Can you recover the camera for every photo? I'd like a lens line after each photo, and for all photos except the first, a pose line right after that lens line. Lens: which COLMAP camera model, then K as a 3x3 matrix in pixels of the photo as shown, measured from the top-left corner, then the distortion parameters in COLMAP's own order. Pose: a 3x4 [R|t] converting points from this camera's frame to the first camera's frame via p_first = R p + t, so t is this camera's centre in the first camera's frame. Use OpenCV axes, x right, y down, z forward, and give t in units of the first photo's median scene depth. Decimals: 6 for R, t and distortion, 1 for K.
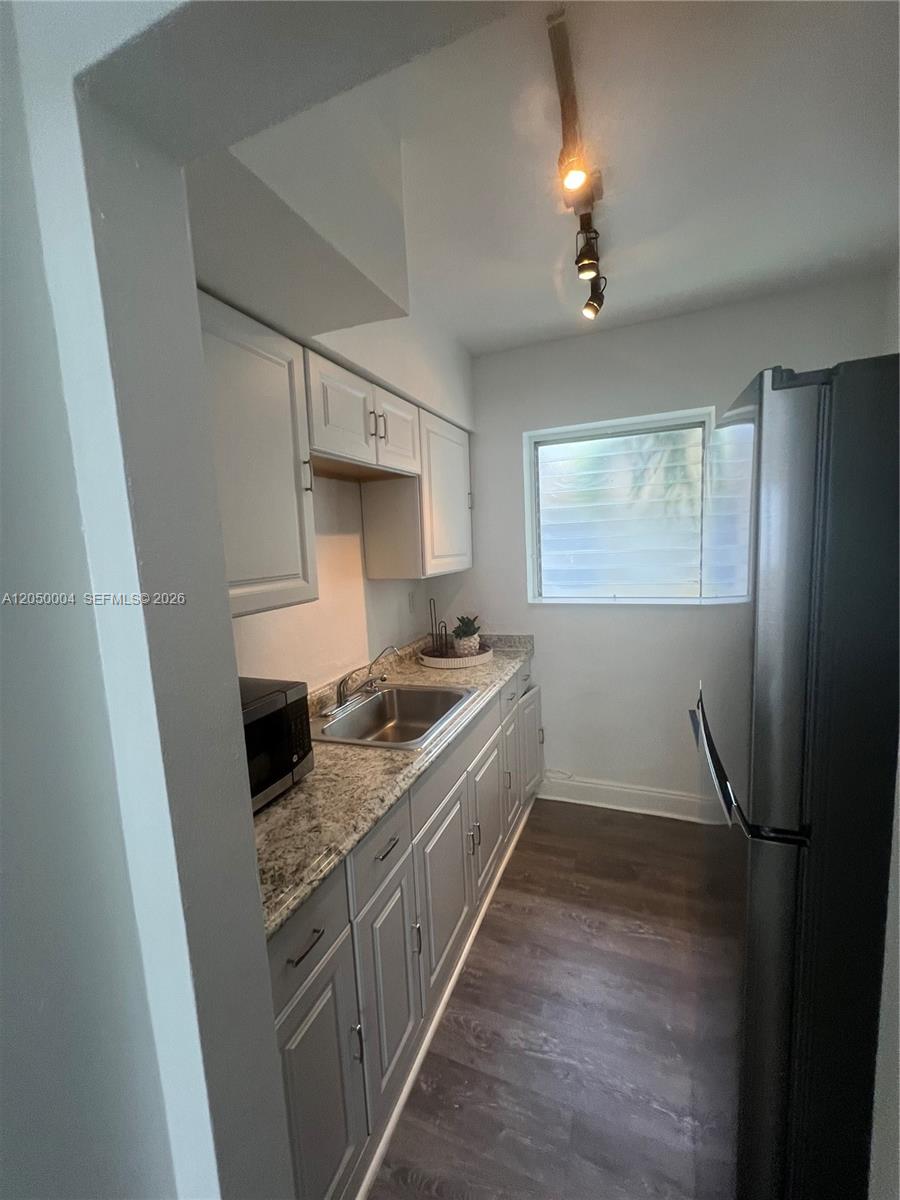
lens RADIAL K [[482.0, 0, 450.4], [0, 482.0, 598.9], [0, 0, 1]] dist [-0.002825, 0.000870]
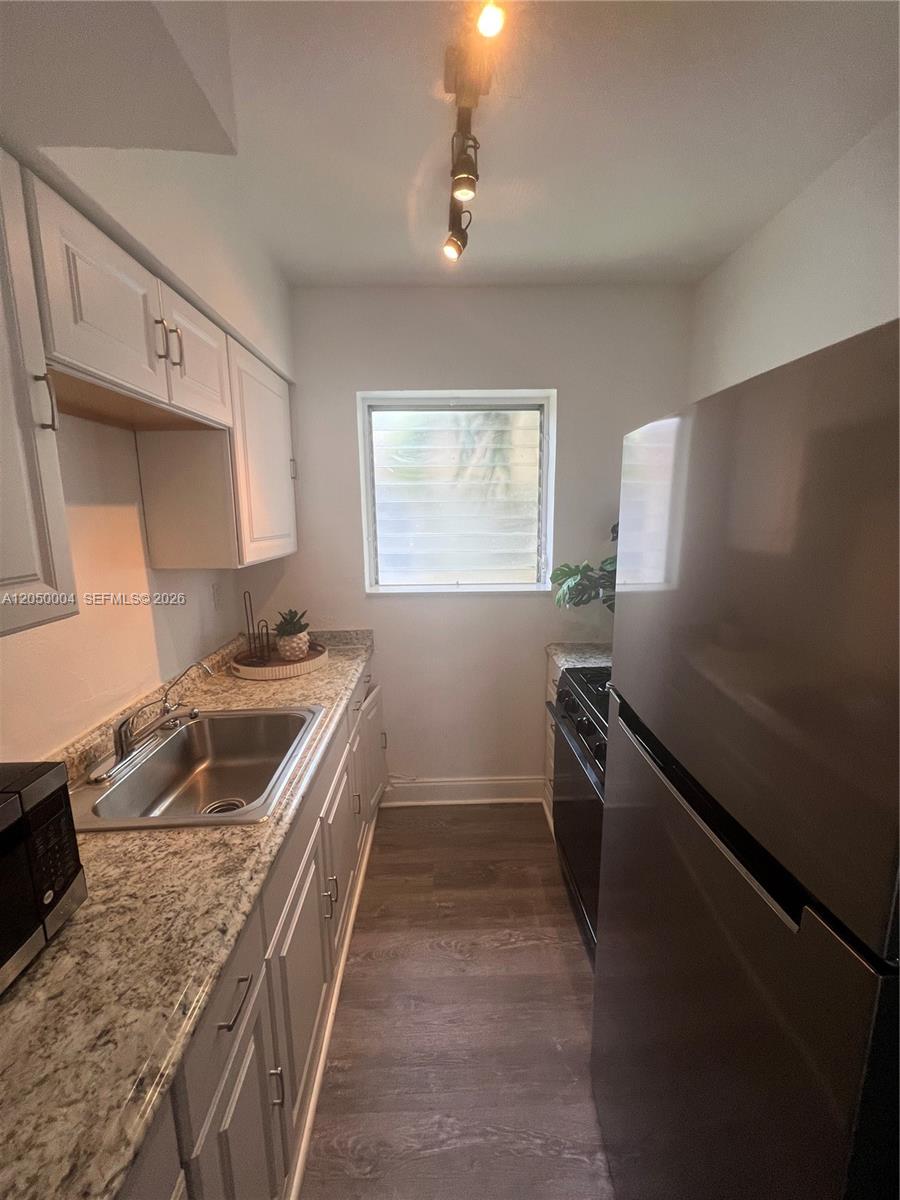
lens RADIAL K [[482.0, 0, 450.9], [0, 482.0, 599.0], [0, 0, 1]] dist [-0.002825, 0.000870]
pose [[0.915185, -0.036242, 0.401402, -0.061273], [0.016919, 0.998525, 0.051581, -0.028709], [-0.402679, -0.040415, 0.914449, 0.180961]]
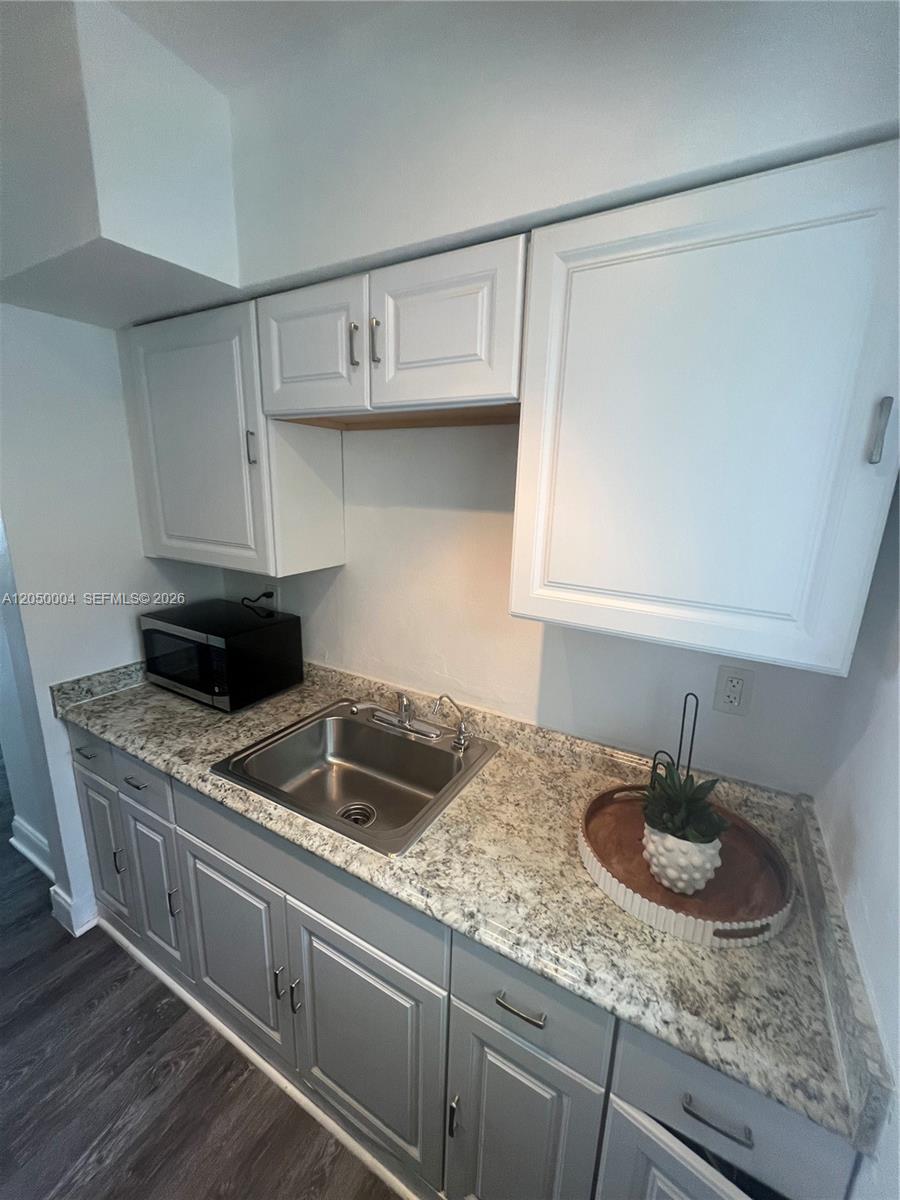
lens RADIAL K [[482.0, 0, 450.4], [0, 482.0, 598.0], [0, 0, 1]] dist [-0.002825, 0.000870]
pose [[-0.138563, 0.269048, -0.953107, 0.433950], [-0.140516, 0.947313, 0.287841, -0.202199], [0.980334, 0.173811, -0.093457, 1.021656]]
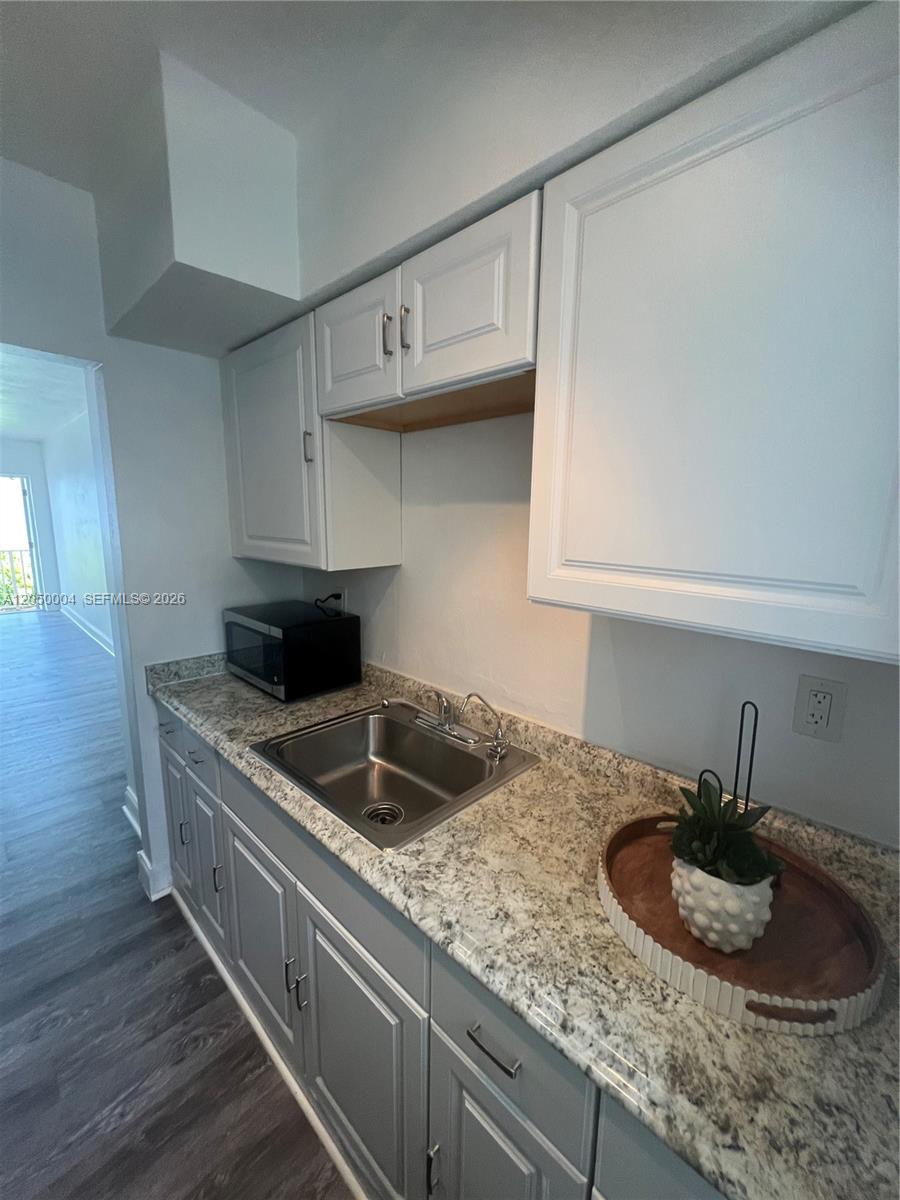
lens RADIAL K [[482.0, 0, 449.6], [0, 482.0, 597.9], [0, 0, 1]] dist [-0.002825, 0.000870]
pose [[-0.371613, 0.194876, -0.907704, 0.393359], [-0.109640, 0.961667, 0.251348, -0.157910], [0.921891, 0.192925, -0.336002, 1.123747]]
